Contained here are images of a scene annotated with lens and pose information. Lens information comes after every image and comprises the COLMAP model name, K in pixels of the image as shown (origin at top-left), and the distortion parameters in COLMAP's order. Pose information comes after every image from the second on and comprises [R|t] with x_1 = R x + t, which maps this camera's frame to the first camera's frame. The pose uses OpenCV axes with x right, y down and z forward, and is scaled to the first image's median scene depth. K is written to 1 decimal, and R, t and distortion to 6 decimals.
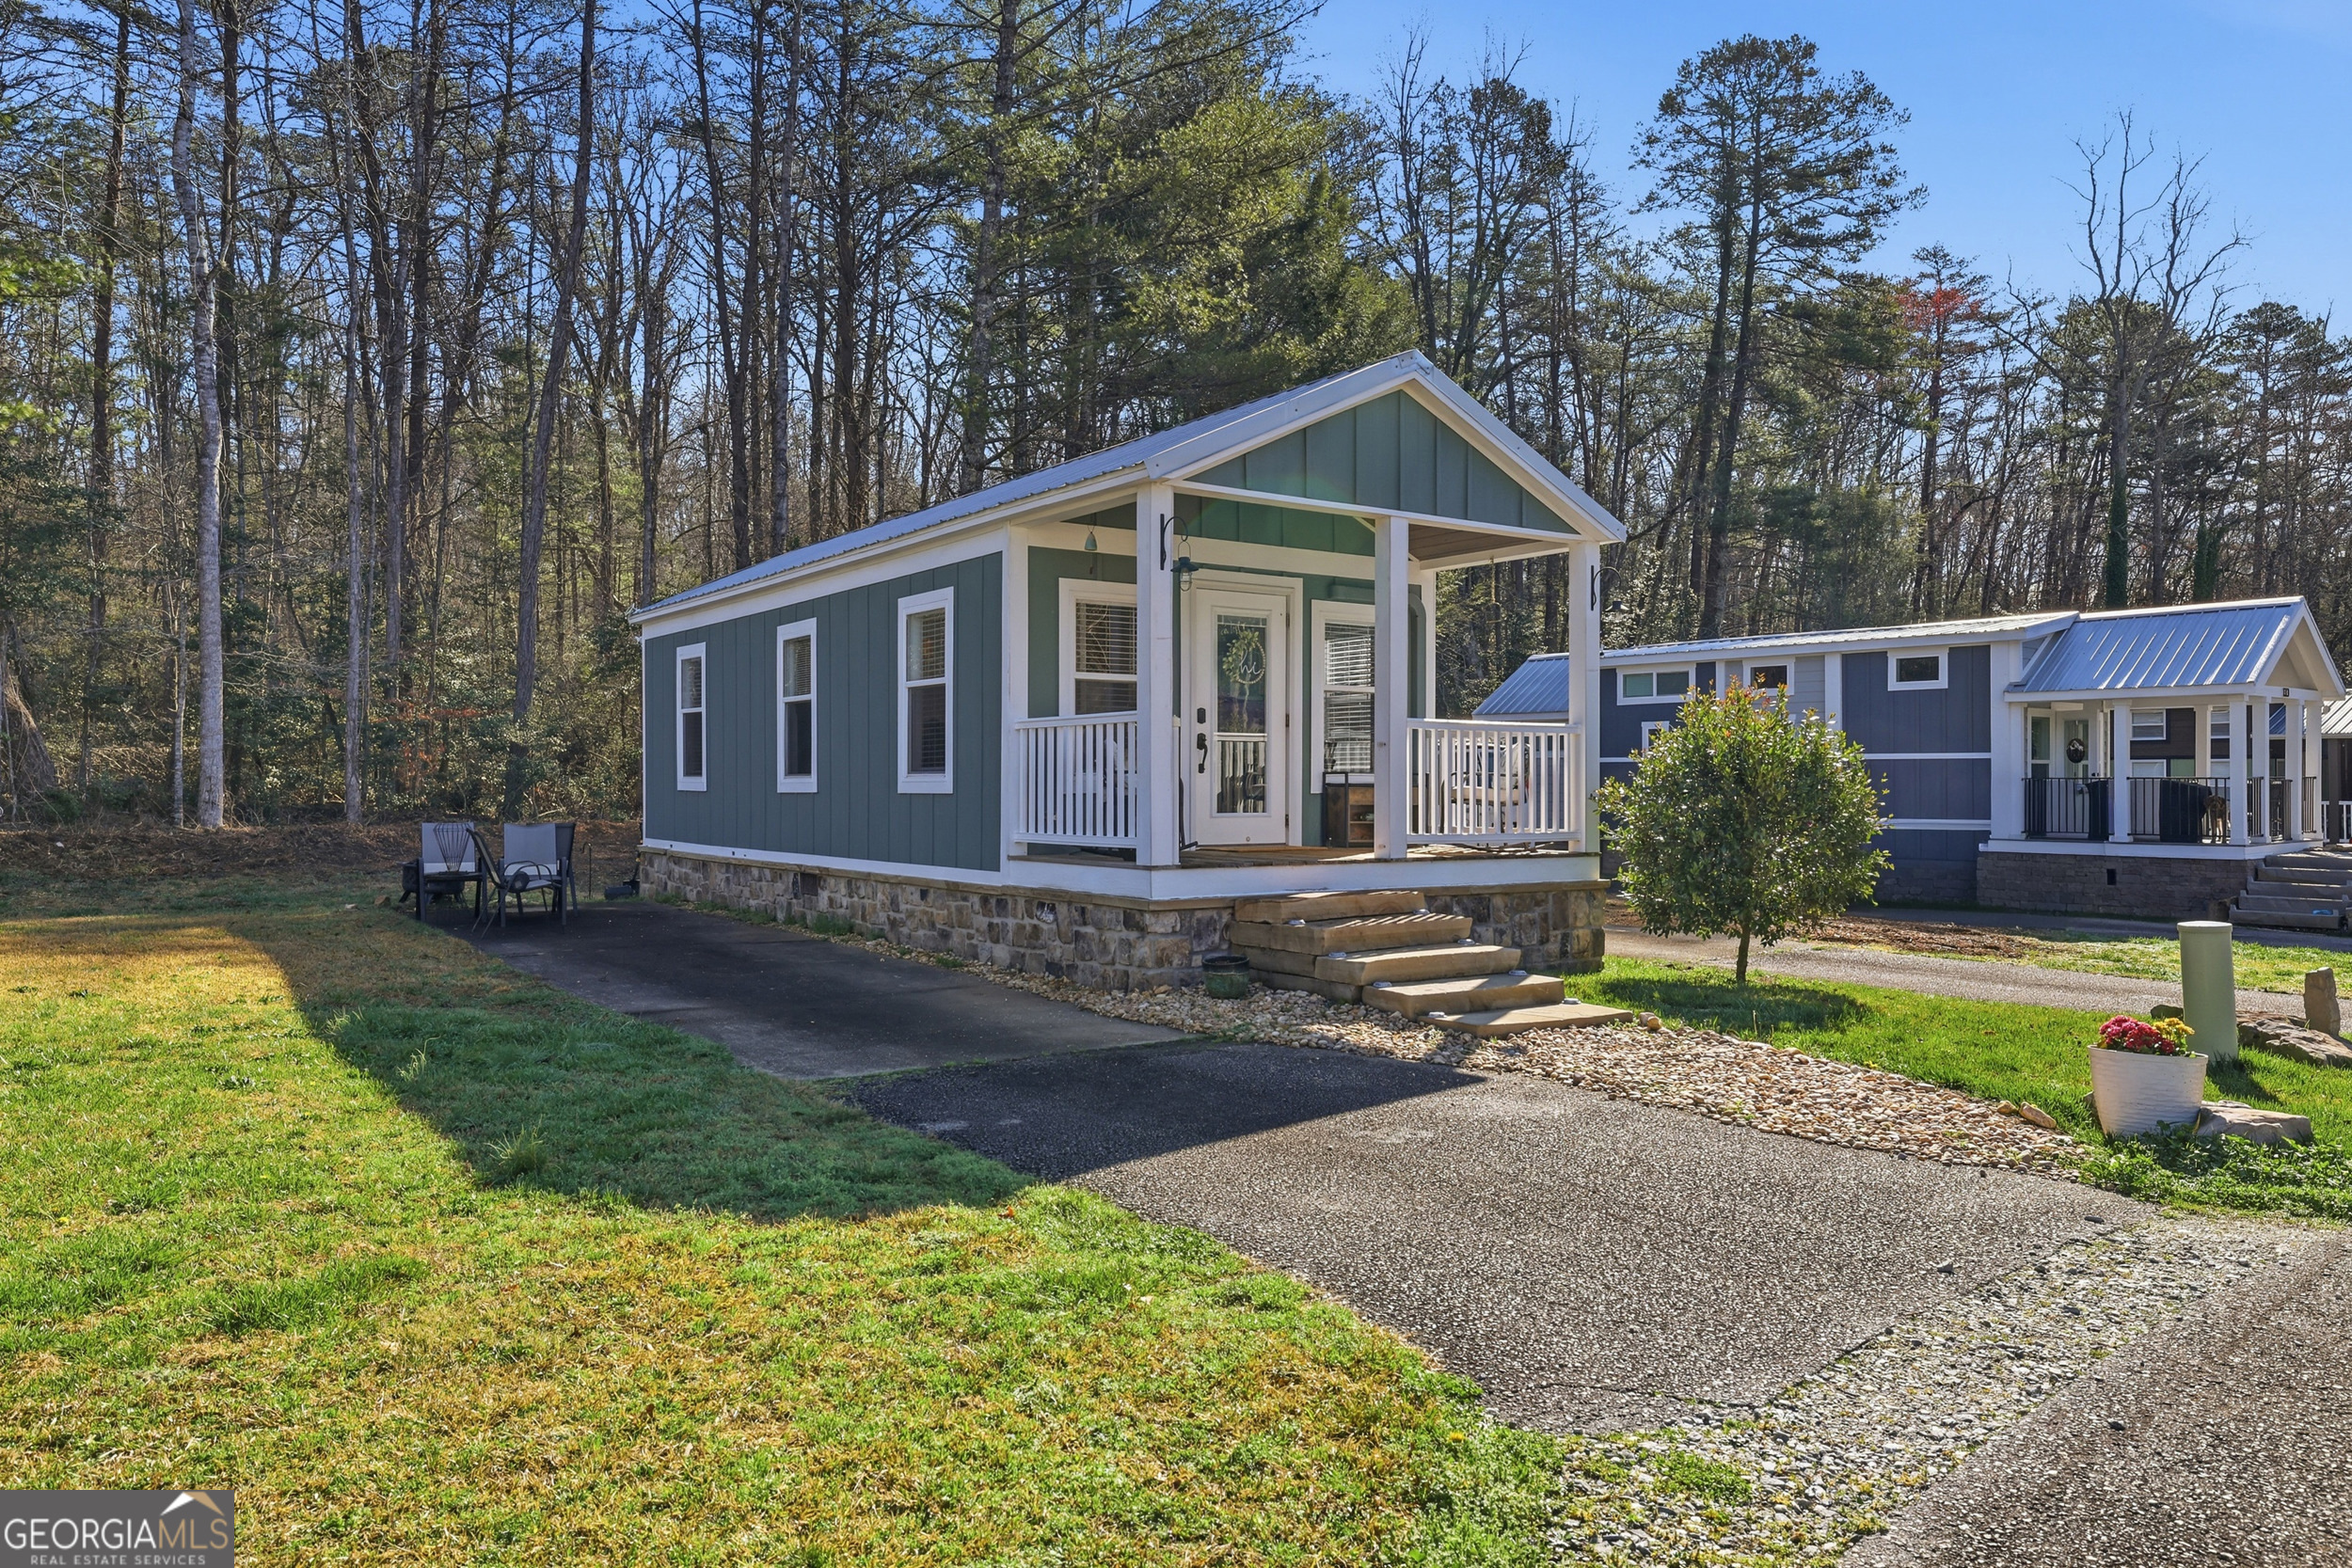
lens RADIAL K [[1595.2, 0, 1172.4], [0, 1595.2, 770.1], [0, 0, 1]] dist [0.006127, 0.001953]
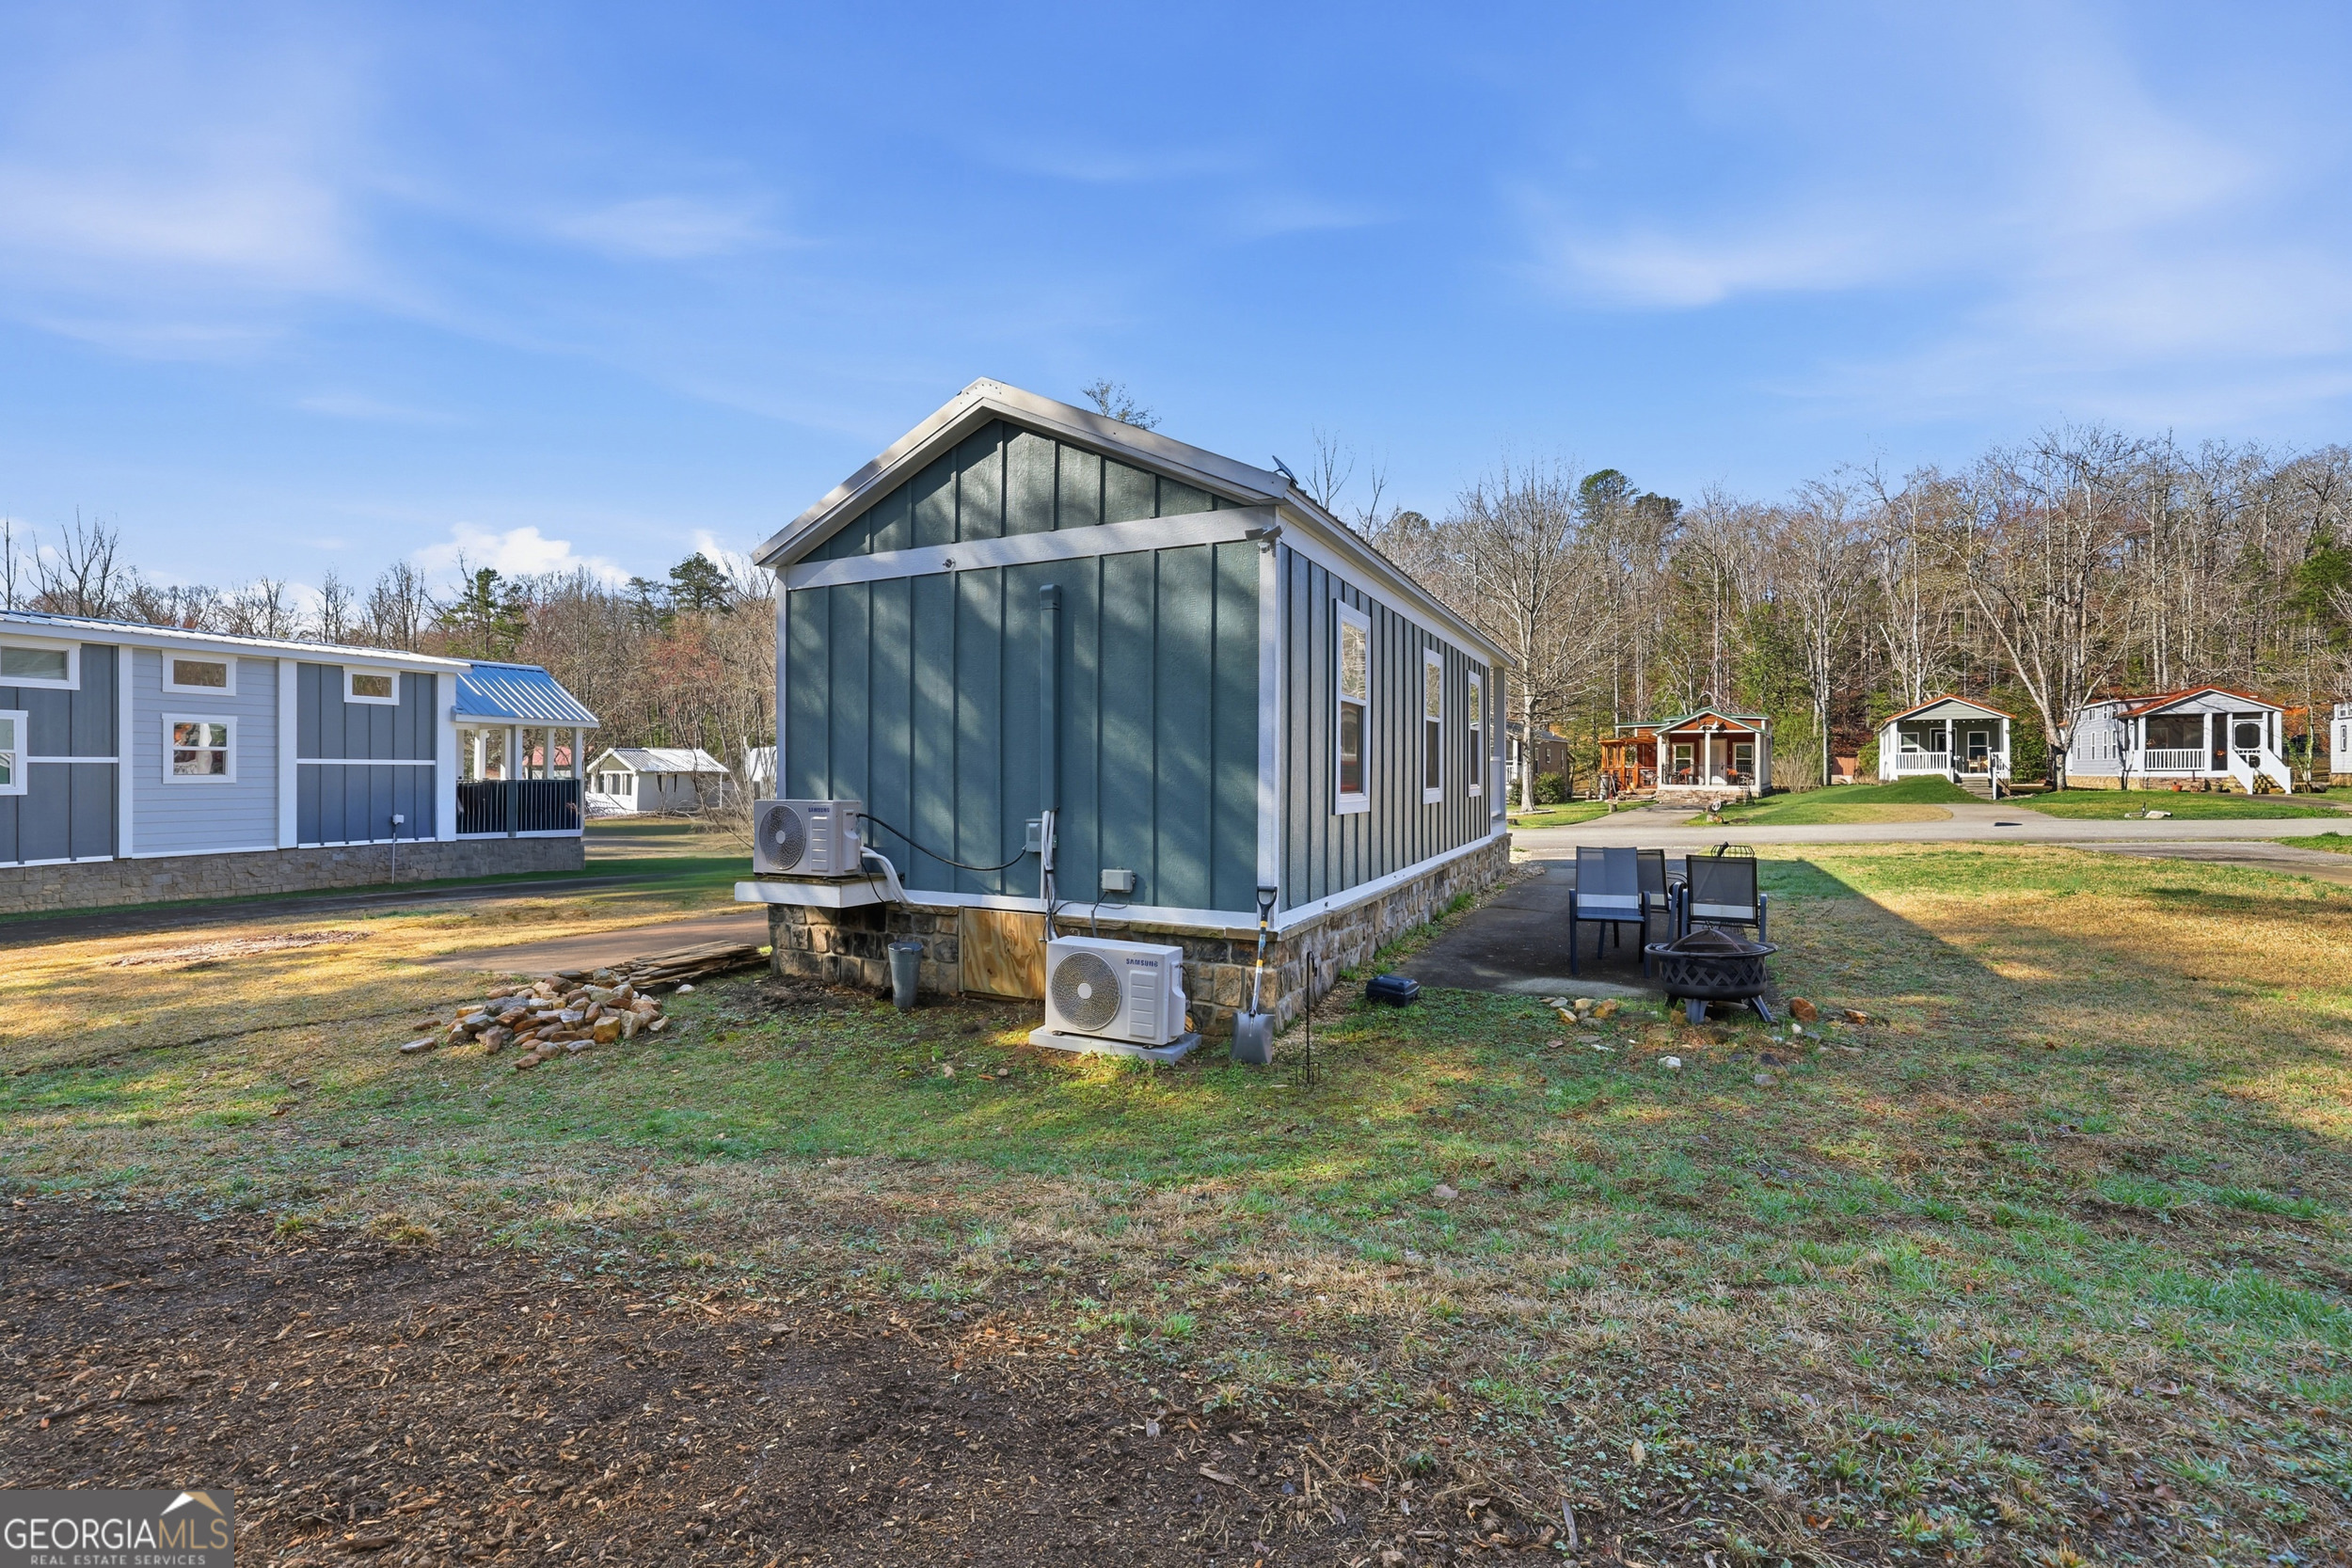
lens RADIAL K [[1027.4, 0, 1180.8], [0, 1027.4, 778.4], [0, 0, 1]] dist [-0.039862, 0.012633]
pose [[-0.501568, -0.004318, 0.865107, -0.437267], [-0.006196, 0.999980, 0.001399, -0.002021], [-0.865096, -0.004659, -0.501585, 0.861404]]
